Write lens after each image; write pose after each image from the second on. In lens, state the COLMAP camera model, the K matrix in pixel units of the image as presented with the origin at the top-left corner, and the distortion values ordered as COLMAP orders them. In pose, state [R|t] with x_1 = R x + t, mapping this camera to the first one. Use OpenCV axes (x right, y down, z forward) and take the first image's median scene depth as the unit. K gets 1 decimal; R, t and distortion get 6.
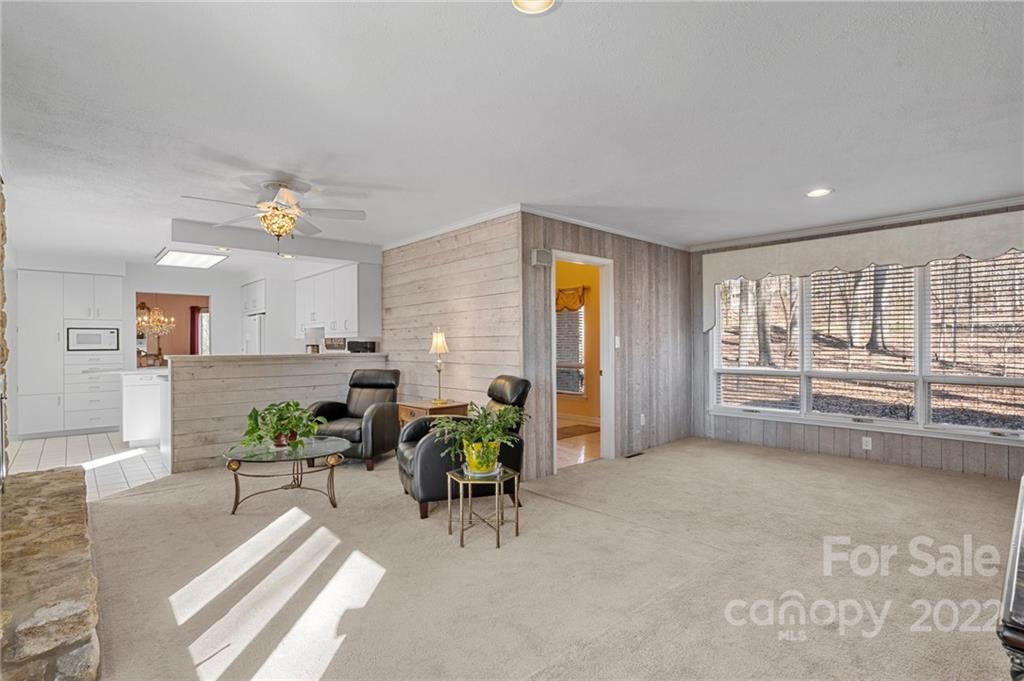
lens RADIAL K [[493.5, 0, 509.9], [0, 493.5, 342.4], [0, 0, 1]] dist [-0.019779, 0.001009]
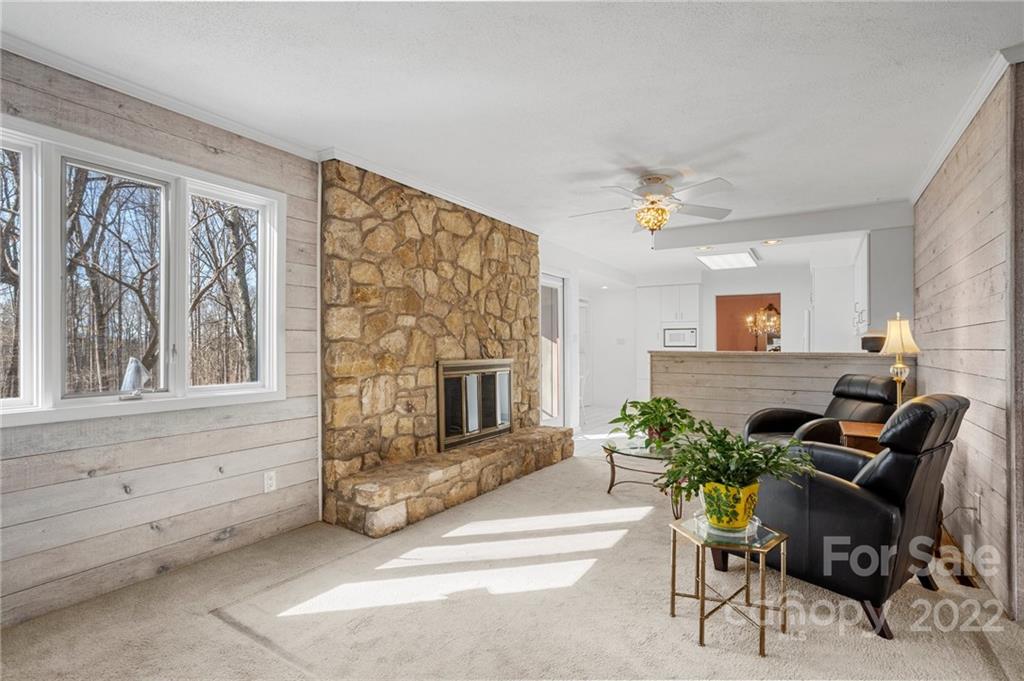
lens RADIAL K [[493.5, 0, 508.6], [0, 493.5, 342.5], [0, 0, 1]] dist [-0.019779, 0.001009]
pose [[0.251888, 0.000048, -0.967756, 0.326980], [-0.001227, 0.999999, -0.000270, 0.008742], [0.967756, 0.001255, 0.251888, 0.363577]]
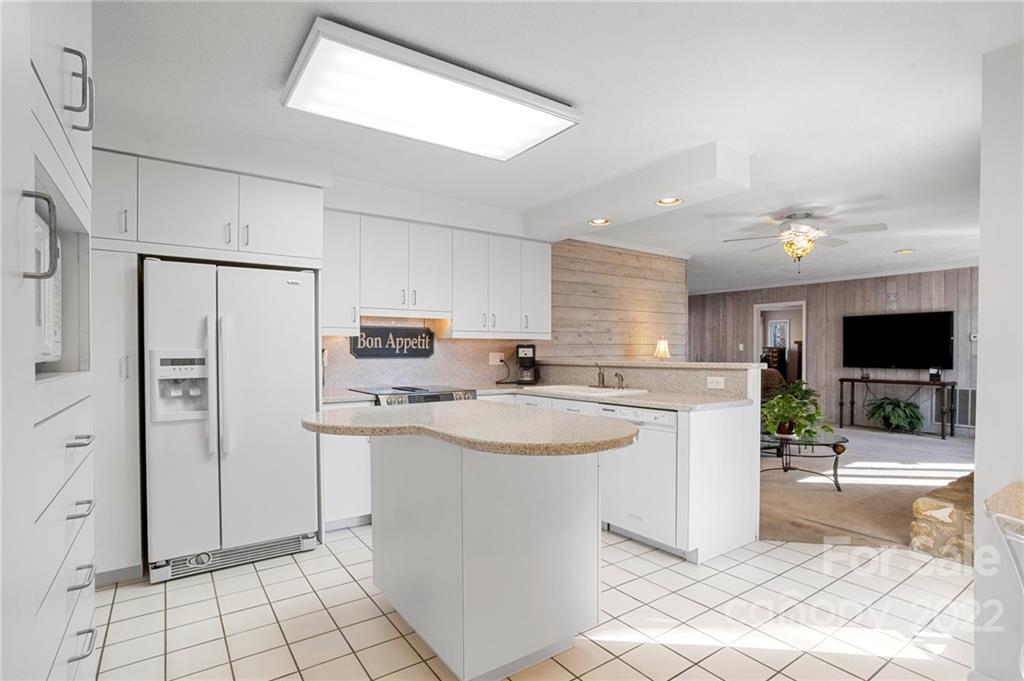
lens RADIAL K [[493.5, 0, 510.9], [0, 493.5, 349.9], [0, 0, 1]] dist [-0.019779, 0.001009]
pose [[0.128755, 0.007724, 0.991646, -1.313330], [-0.004728, 0.999963, -0.007174, 0.013003], [-0.991665, -0.003765, 0.128787, 1.168809]]
